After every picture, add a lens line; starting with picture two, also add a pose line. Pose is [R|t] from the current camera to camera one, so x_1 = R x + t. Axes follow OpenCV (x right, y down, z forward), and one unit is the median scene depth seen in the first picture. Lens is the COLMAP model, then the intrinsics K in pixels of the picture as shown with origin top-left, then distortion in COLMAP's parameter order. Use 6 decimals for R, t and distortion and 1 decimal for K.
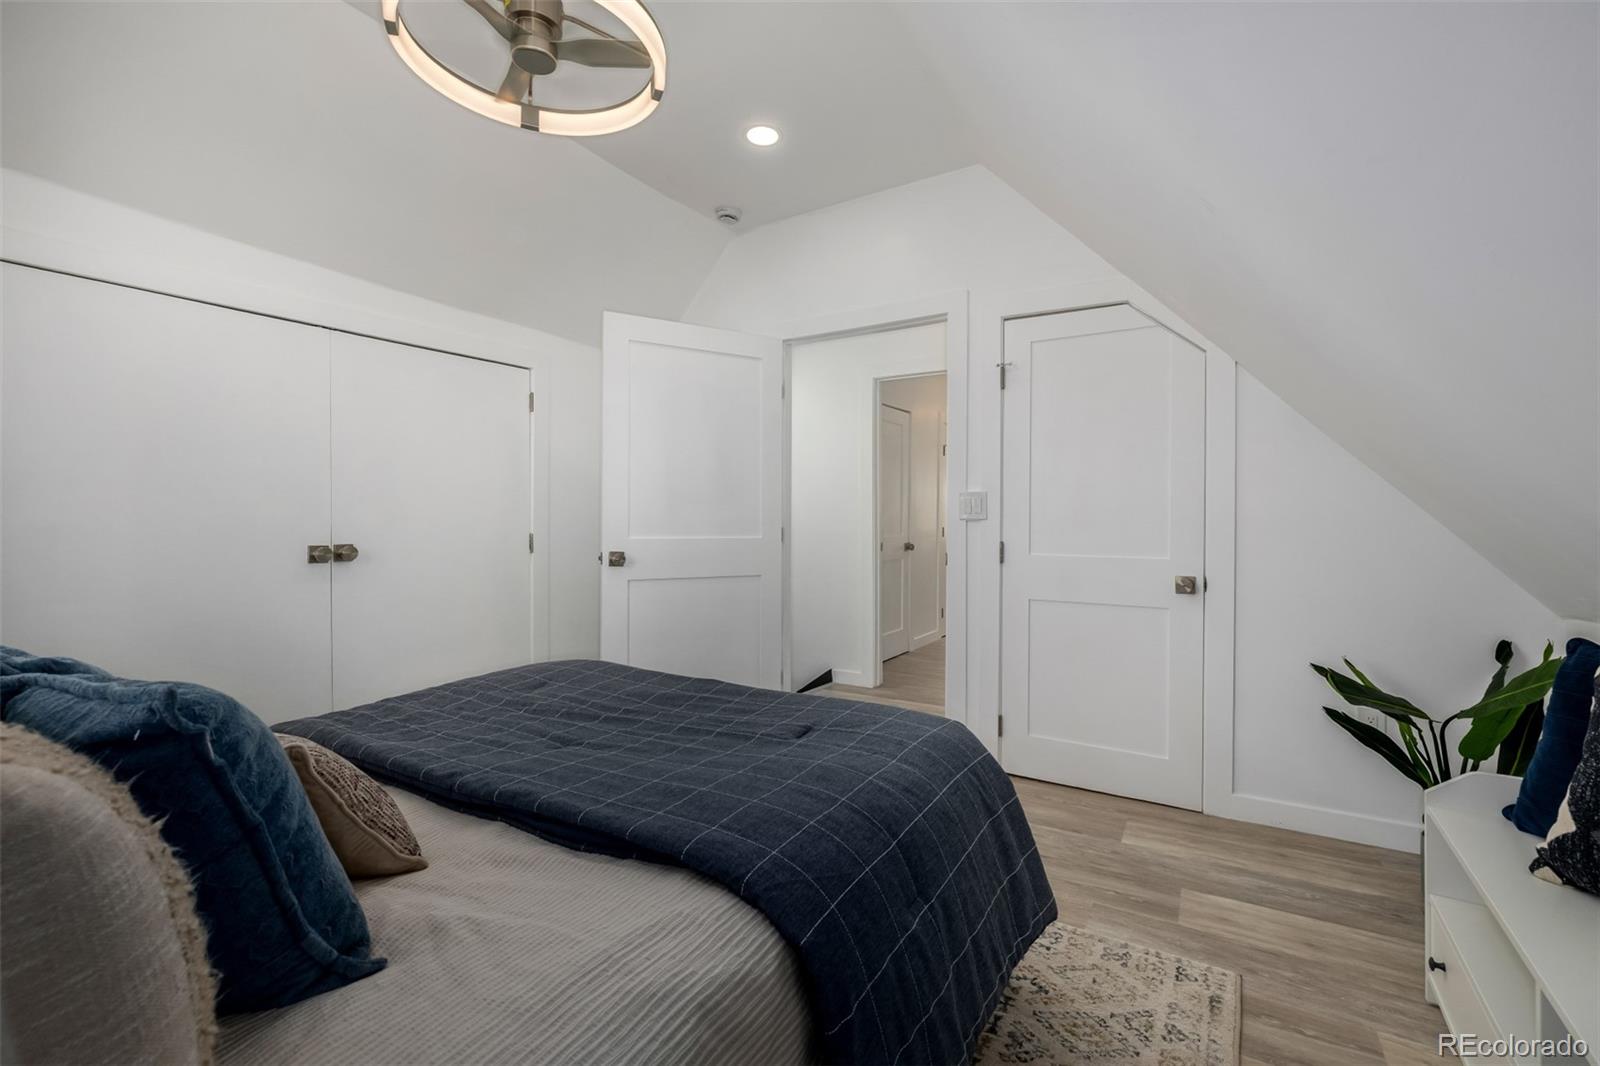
lens RADIAL K [[691.3, 0, 799.3], [0, 691.3, 526.6], [0, 0, 1]] dist [-0.028375, -0.001657]
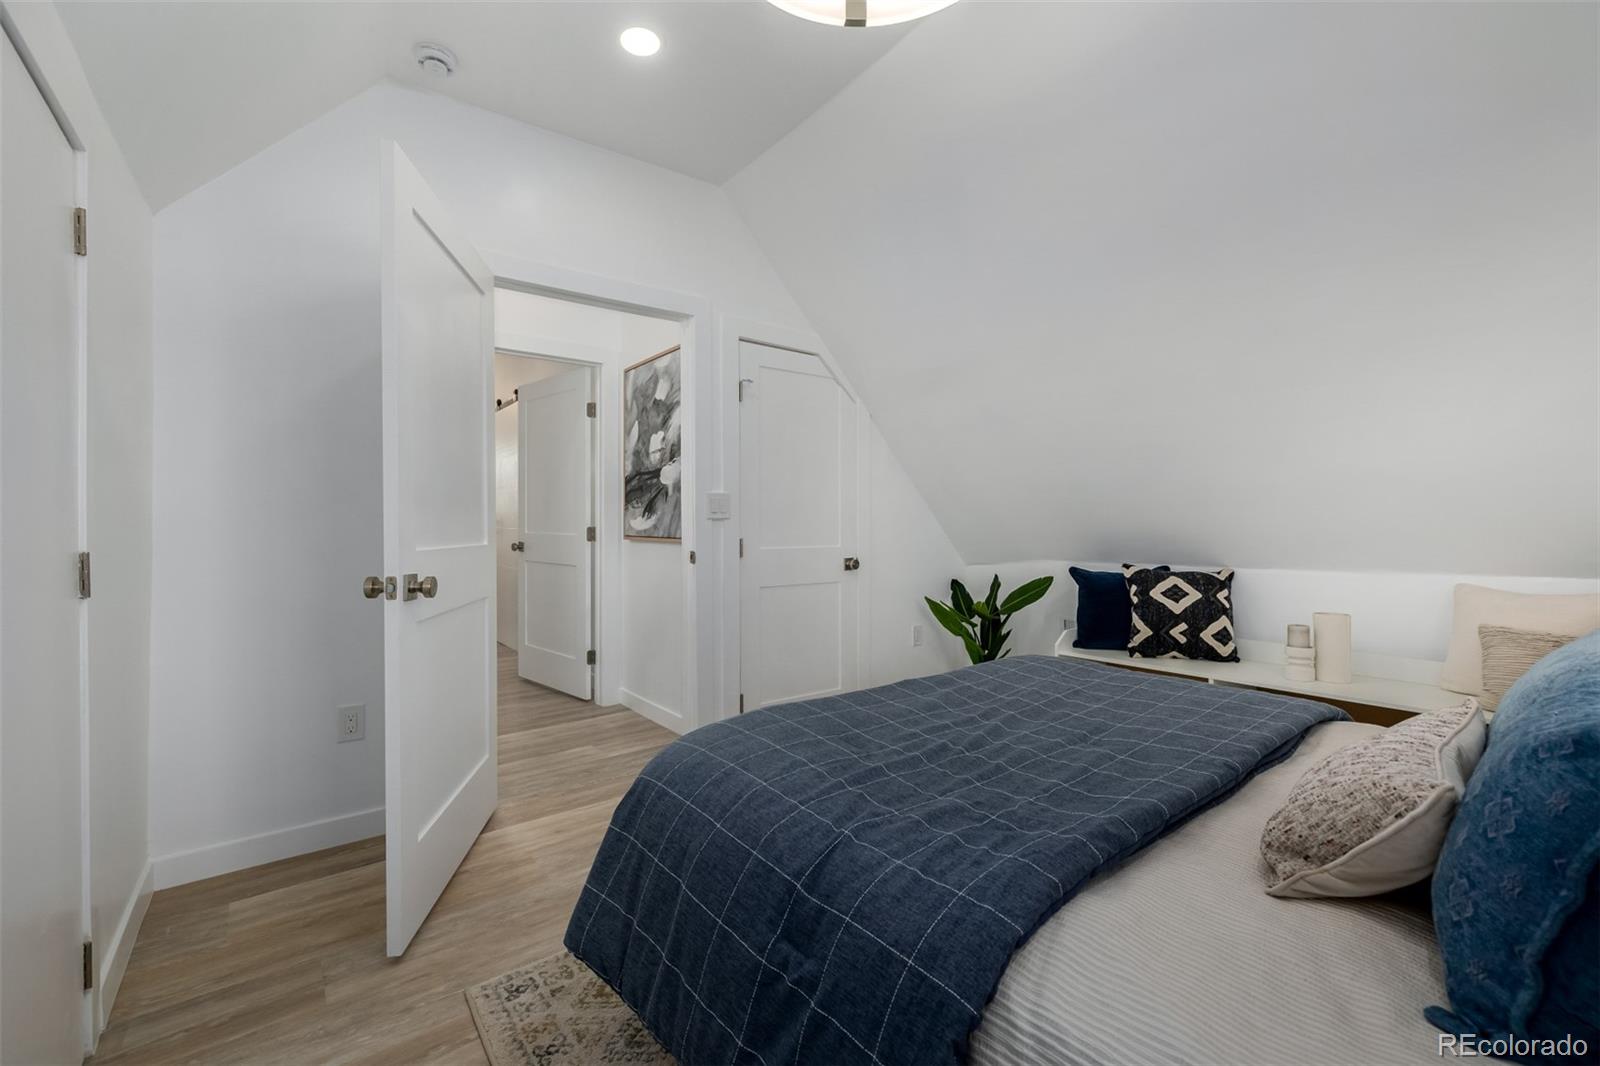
lens RADIAL K [[691.3, 0, 802.2], [0, 691.3, 525.6], [0, 0, 1]] dist [-0.028375, -0.001657]
pose [[0.383516, -0.008754, 0.923493, -0.708492], [0.016638, 0.999858, 0.002568, -0.000320], [-0.923384, 0.014380, 0.383607, 0.480615]]
